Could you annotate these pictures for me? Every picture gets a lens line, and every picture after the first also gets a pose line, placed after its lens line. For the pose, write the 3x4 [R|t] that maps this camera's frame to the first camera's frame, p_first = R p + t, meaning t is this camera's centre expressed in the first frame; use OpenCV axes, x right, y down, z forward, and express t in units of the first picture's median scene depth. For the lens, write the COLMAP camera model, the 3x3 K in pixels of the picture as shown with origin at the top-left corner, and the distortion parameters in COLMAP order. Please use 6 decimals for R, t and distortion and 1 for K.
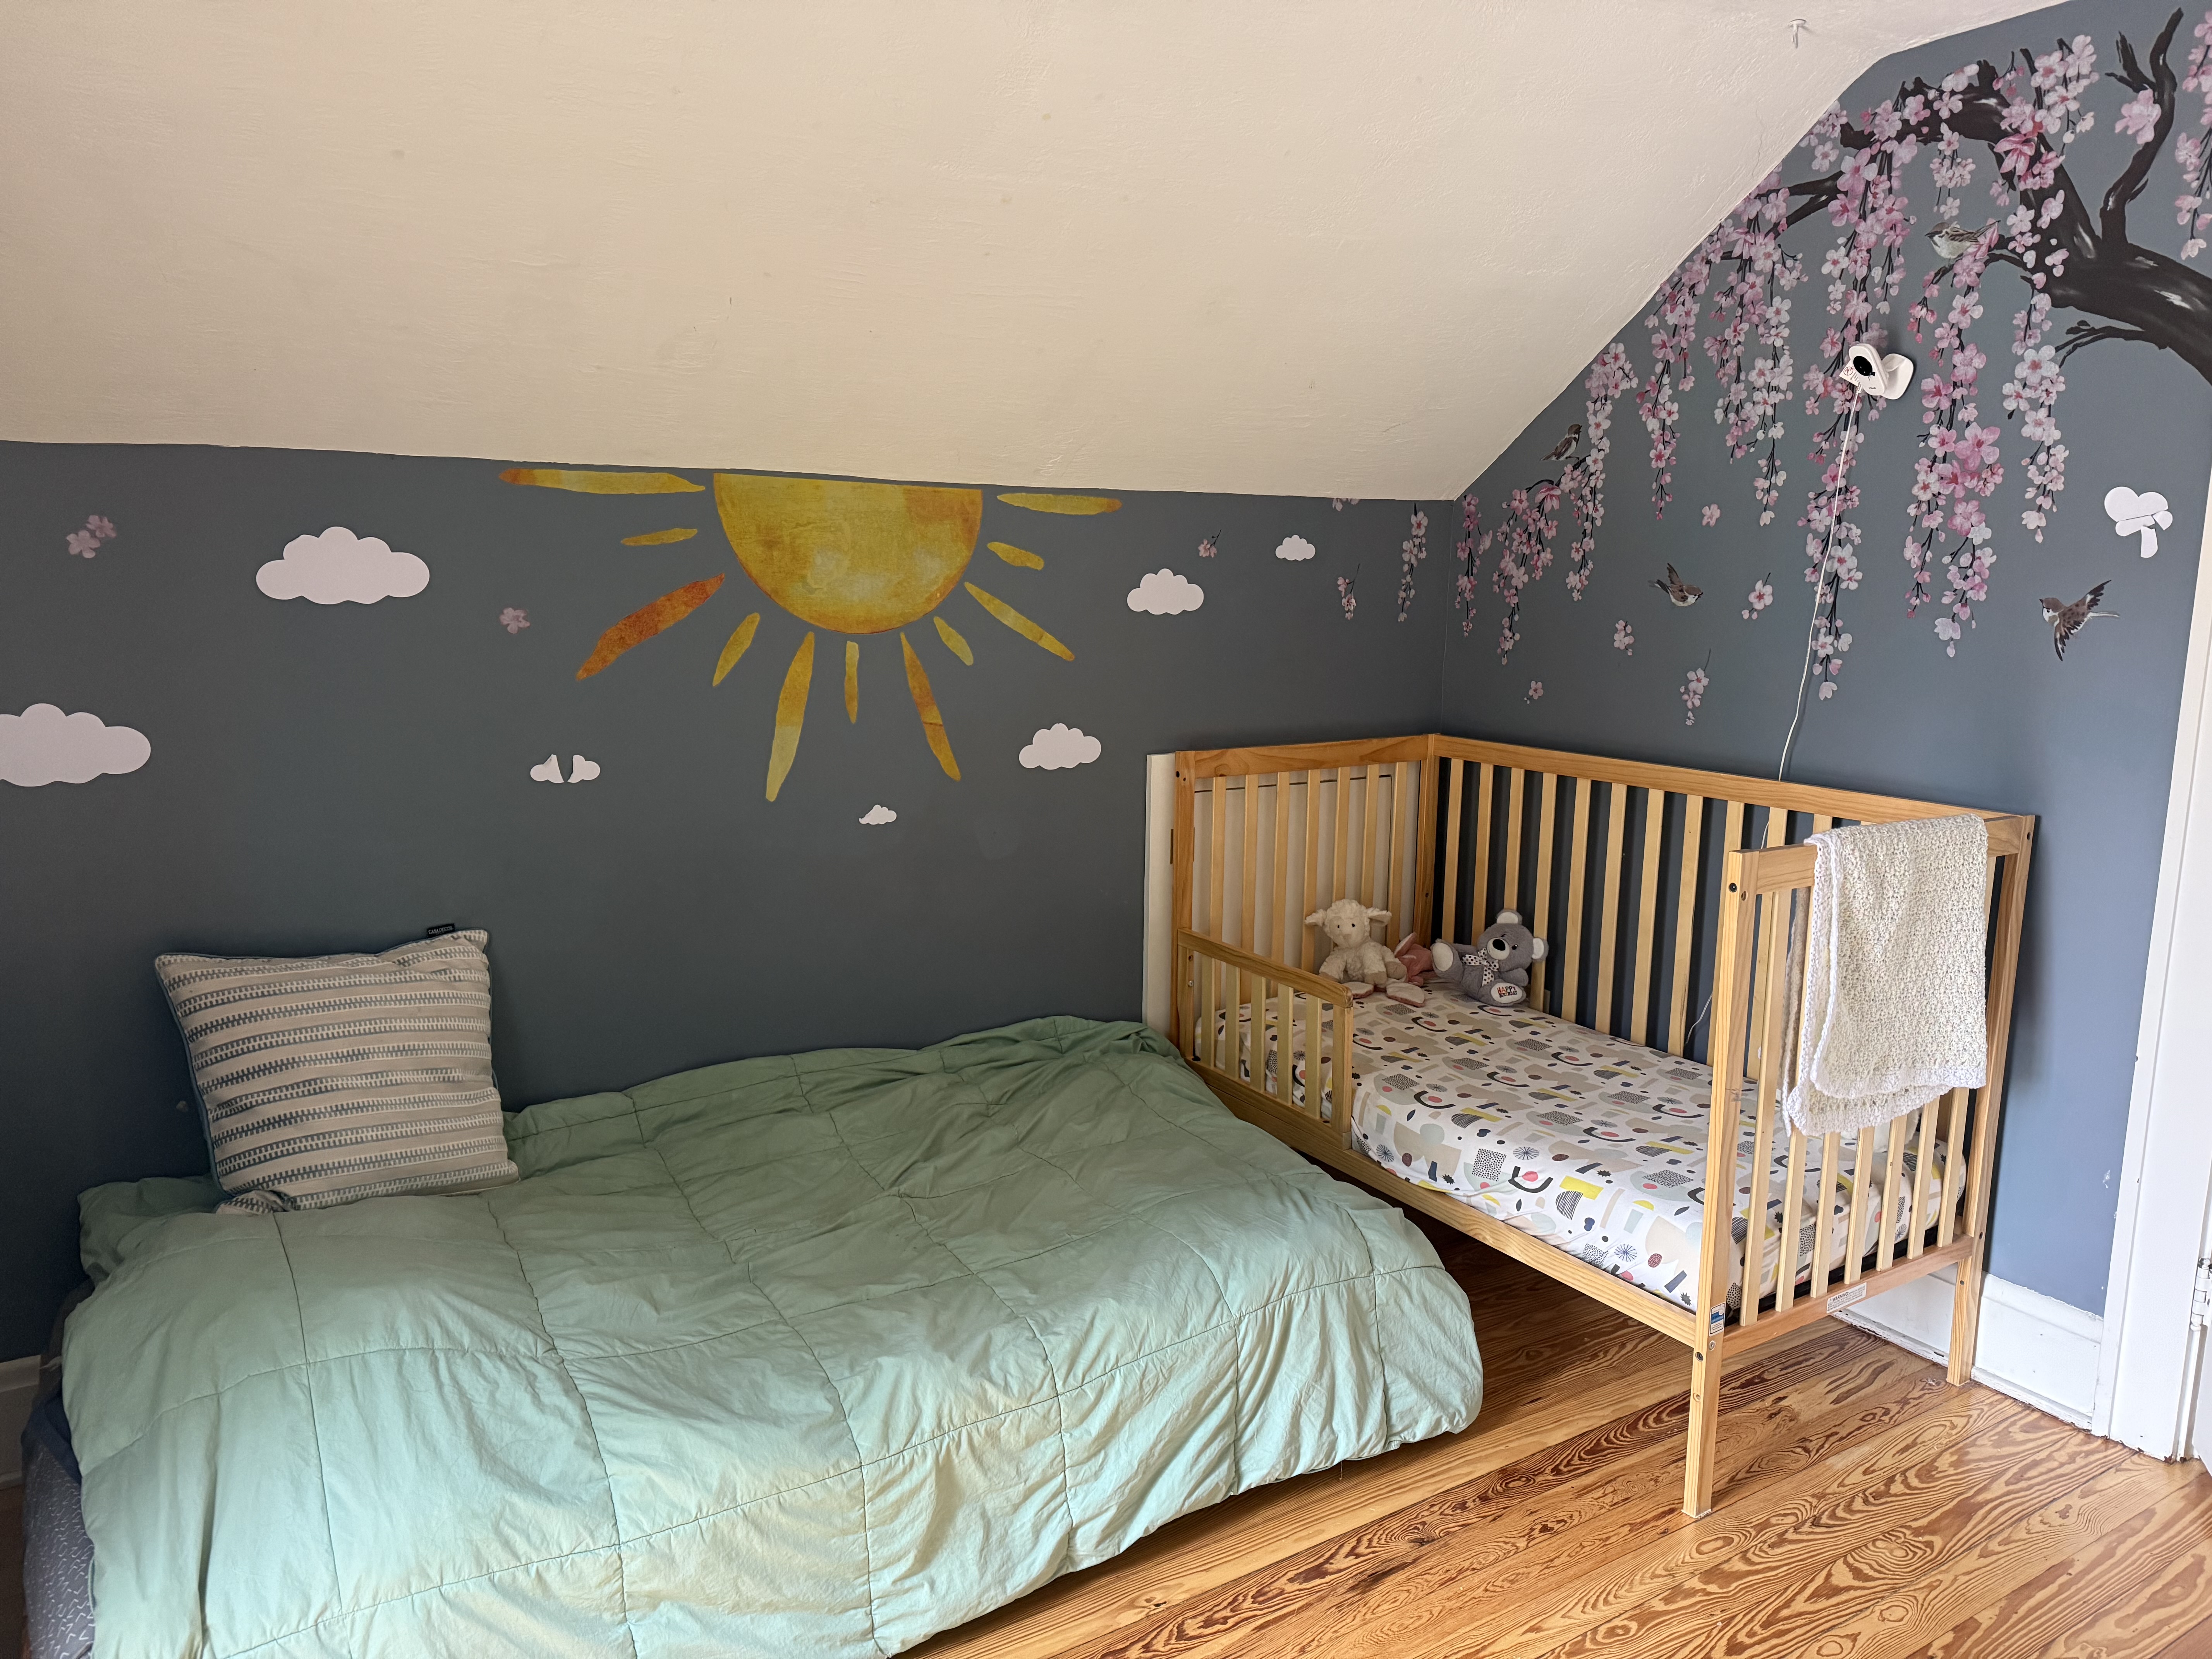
lens RADIAL K [[1534.9, 0, 1106.0], [0, 1534.9, 829.5], [0, 0, 1]] dist [0.124550, -0.220688]
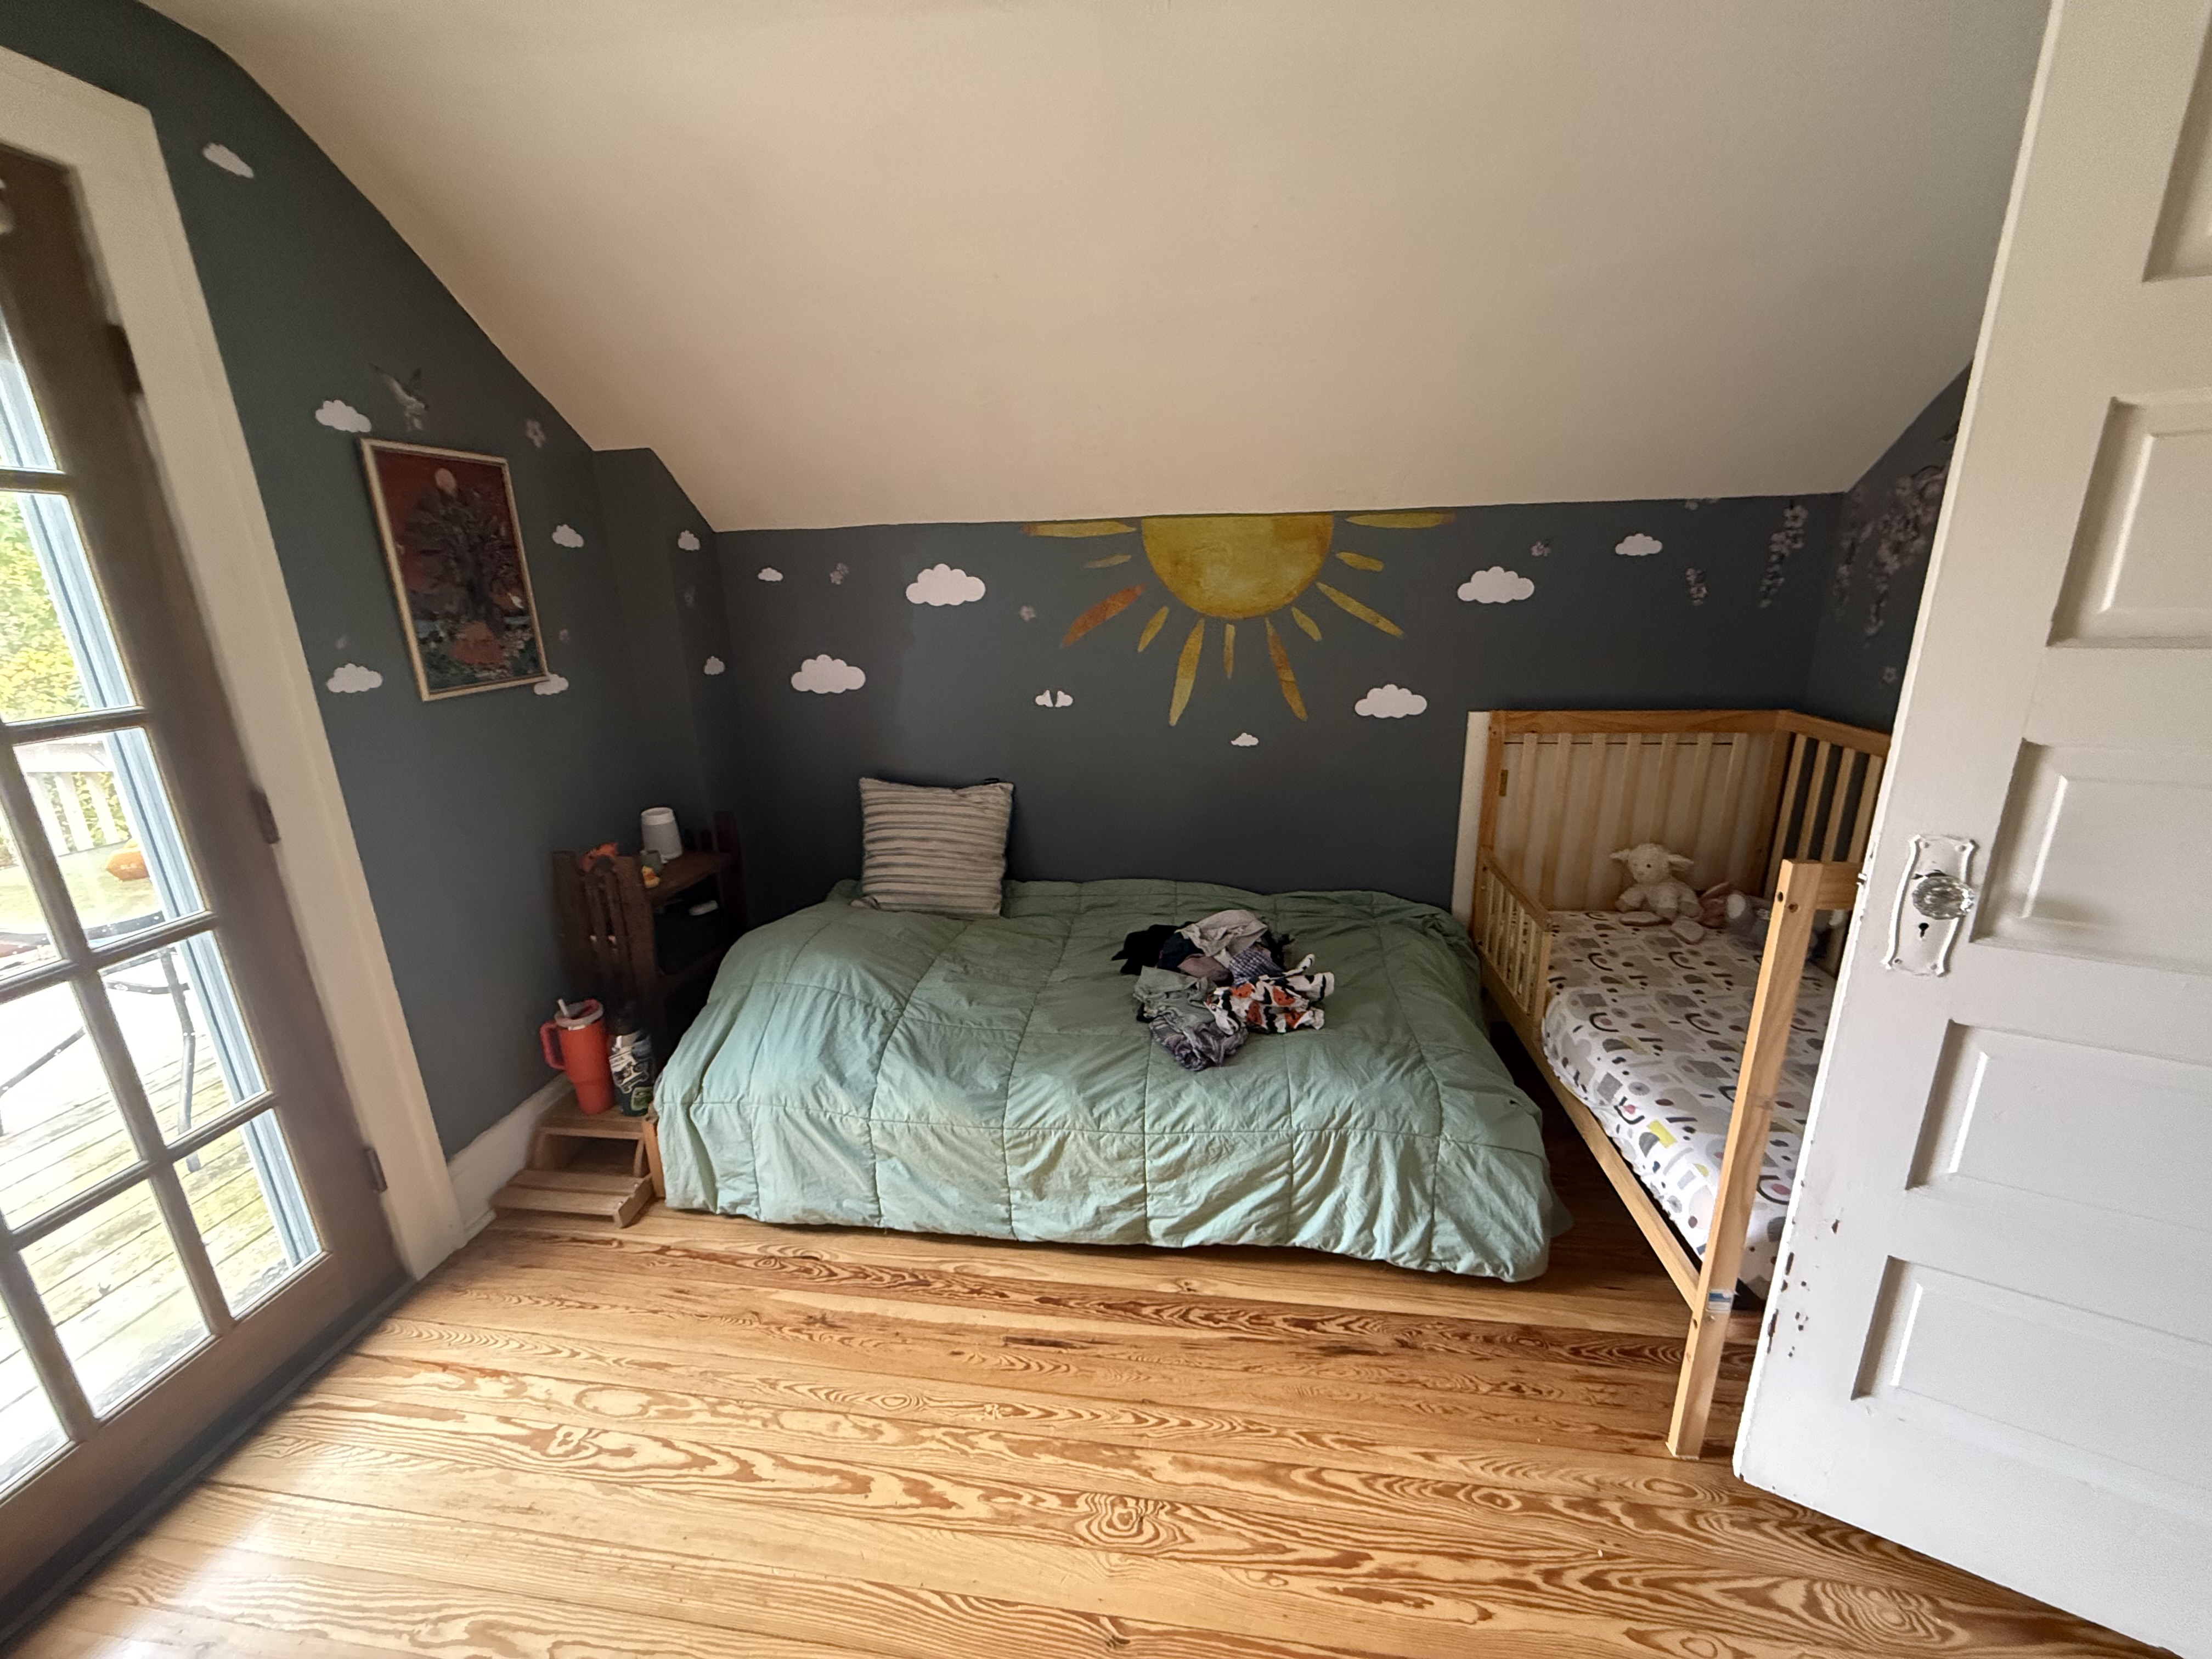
lens RADIAL K [[885.0, 0, 1110.7], [0, 885.0, 824.7], [0, 0, 1]] dist [0.010751, -0.011566]
pose [[0.760323, 0.148300, -0.632389, 0.358571], [-0.079029, 0.987475, 0.136554, -0.040123], [0.644720, -0.053848, 0.762520, 0.267751]]
